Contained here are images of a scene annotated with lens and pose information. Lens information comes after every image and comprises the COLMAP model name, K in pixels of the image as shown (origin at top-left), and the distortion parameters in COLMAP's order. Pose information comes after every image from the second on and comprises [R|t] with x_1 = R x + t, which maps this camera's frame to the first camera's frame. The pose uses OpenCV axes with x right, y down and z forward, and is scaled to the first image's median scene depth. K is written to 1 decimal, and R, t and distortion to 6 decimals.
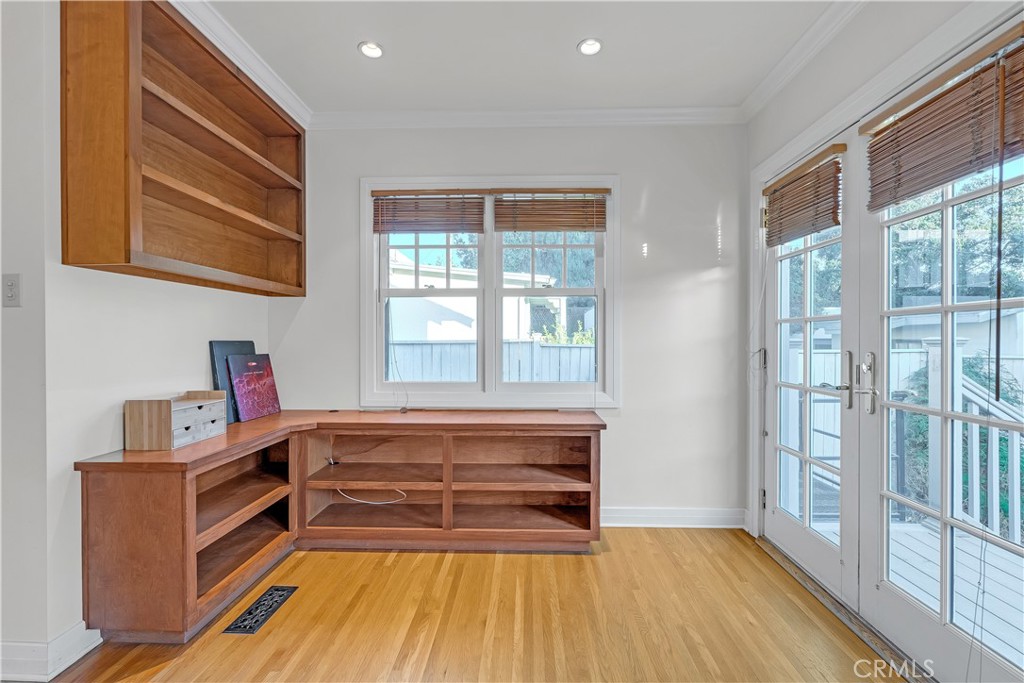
lens RADIAL K [[456.0, 0, 521.4], [0, 456.0, 339.8], [0, 0, 1]] dist [-0.002659, 0.000203]
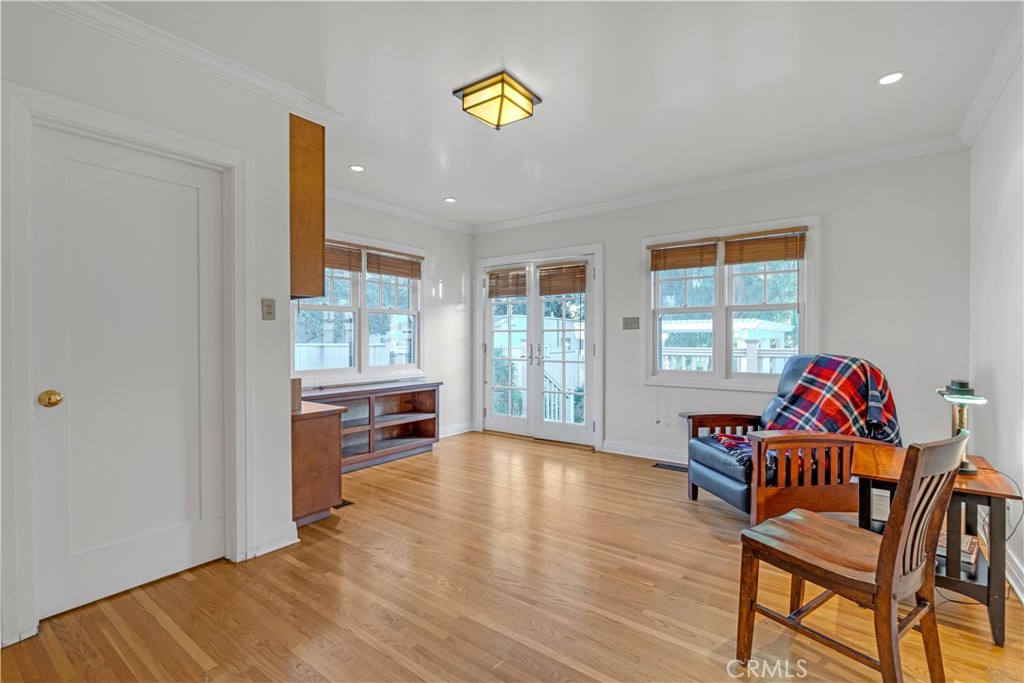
lens RADIAL K [[456.0, 0, 503.5], [0, 456.0, 336.9], [0, 0, 1]] dist [-0.002659, 0.000203]
pose [[0.597246, 0.001941, 0.802056, -1.085780], [0.004141, 0.999976, -0.005504, -0.000131], [-0.802048, 0.006609, 0.597224, -0.352344]]
